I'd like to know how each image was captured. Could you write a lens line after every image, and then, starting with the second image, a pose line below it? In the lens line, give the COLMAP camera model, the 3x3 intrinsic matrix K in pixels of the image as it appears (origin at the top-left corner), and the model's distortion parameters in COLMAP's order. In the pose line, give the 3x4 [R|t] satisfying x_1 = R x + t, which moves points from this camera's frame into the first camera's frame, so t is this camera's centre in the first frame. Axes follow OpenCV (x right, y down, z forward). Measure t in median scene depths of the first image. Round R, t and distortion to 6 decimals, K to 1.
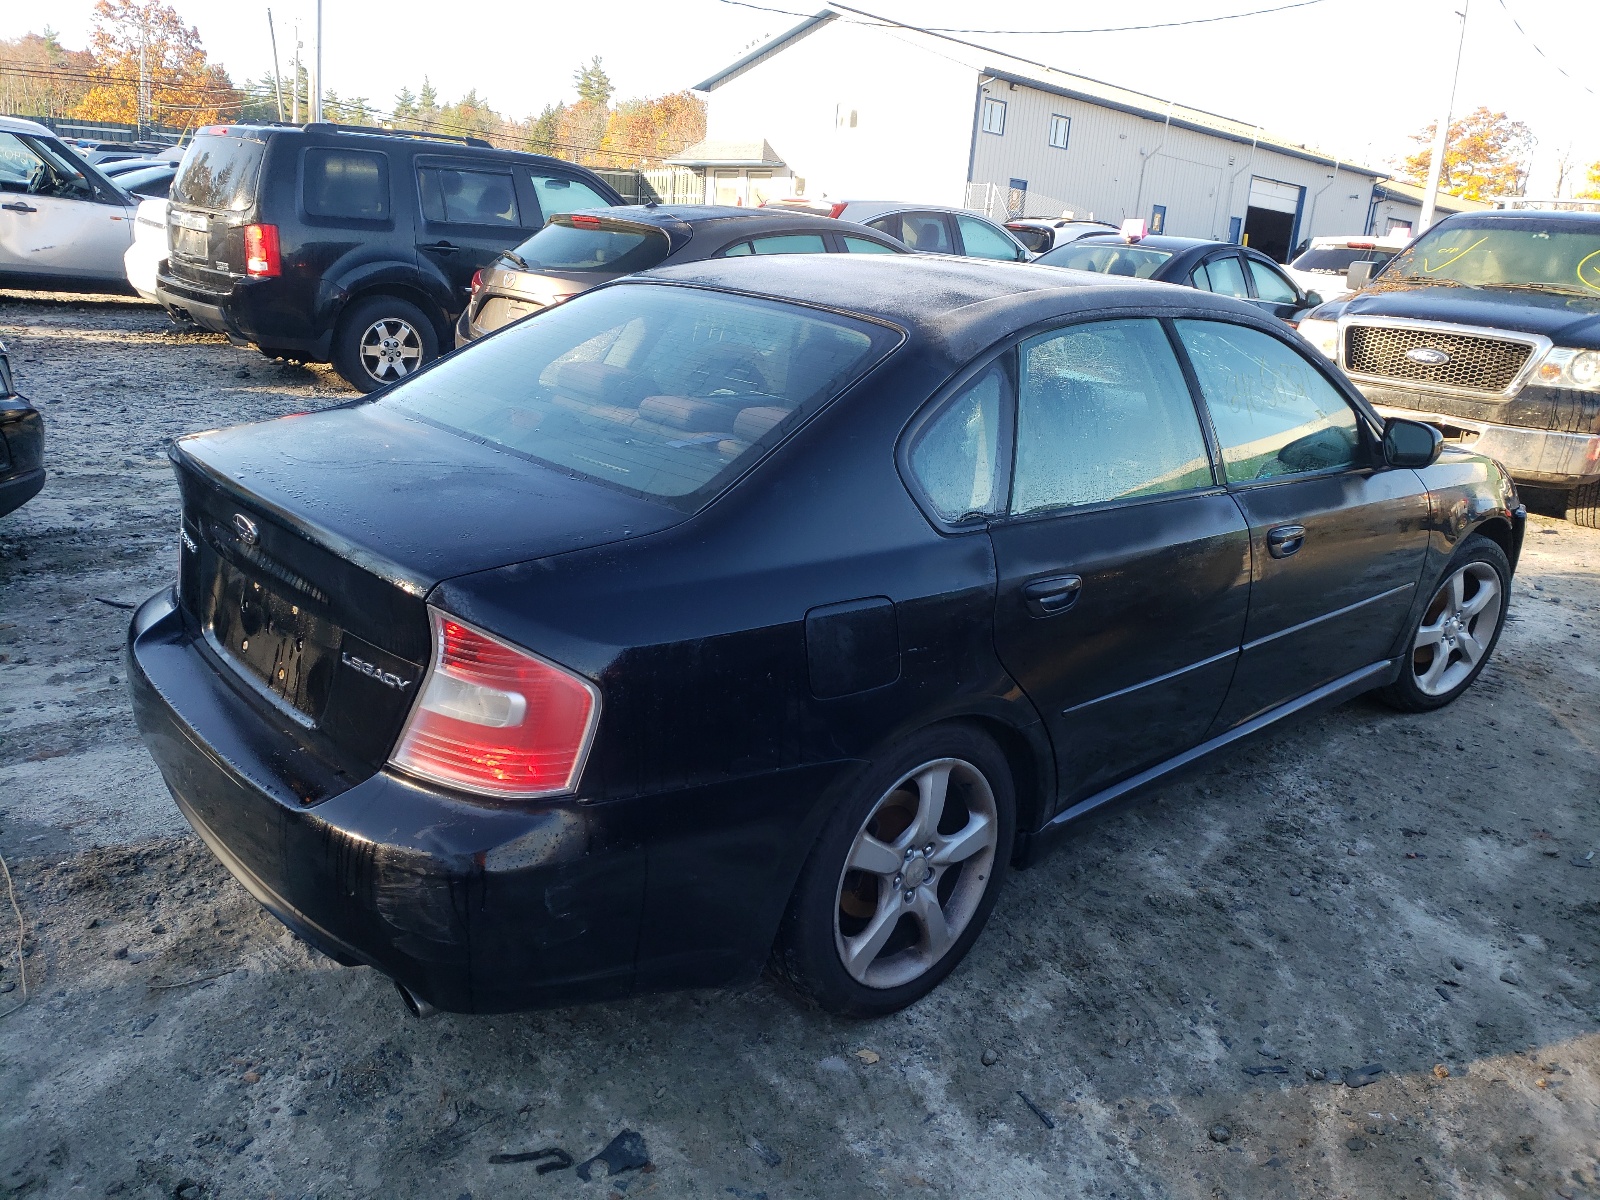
lens RADIAL K [[1222.6, 0, 800.0], [0, 1222.6, 600.0], [0, 0, 1]] dist [0.015251, 0.005169]
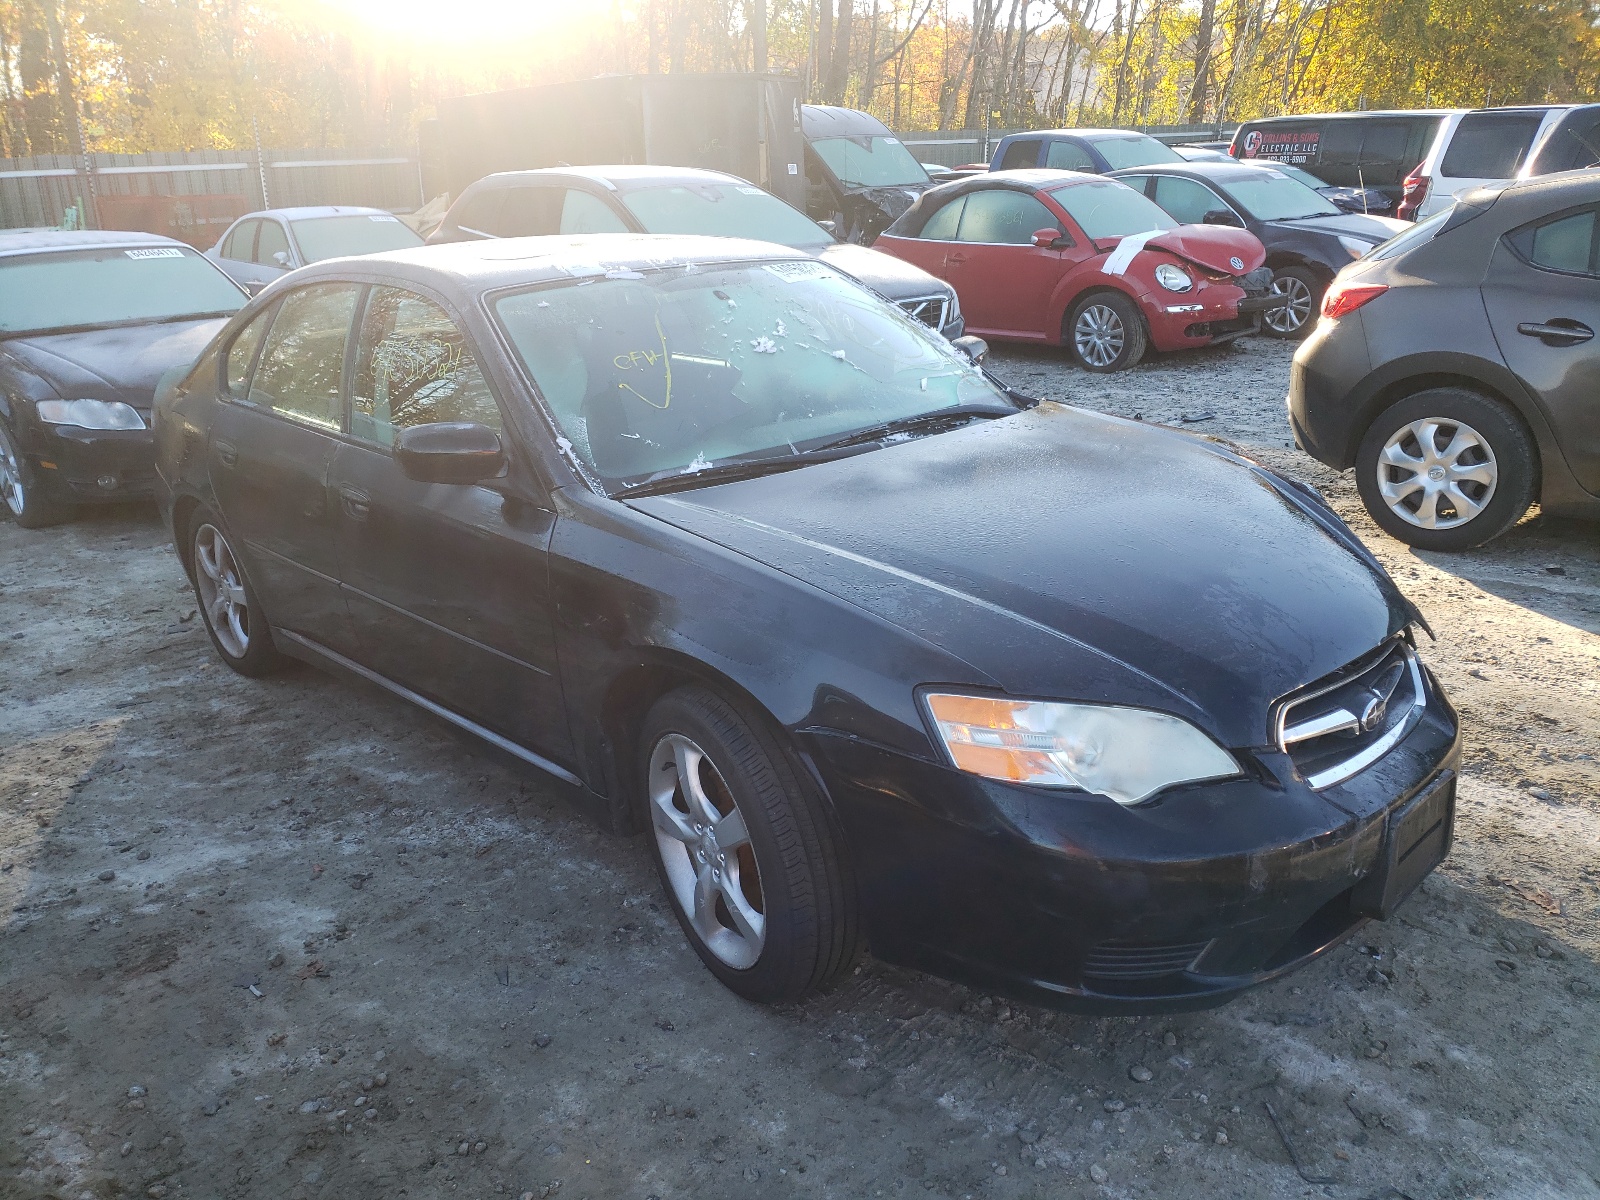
lens RADIAL K [[1222.6, 0, 800.0], [0, 1222.6, 600.0], [0, 0, 1]] dist [0.015251, 0.005169]
pose [[0.039370, 0.266606, -0.963001, 1.552038], [-0.279945, 0.928096, 0.245497, -0.359017], [0.959208, 0.259923, 0.111174, 1.367577]]
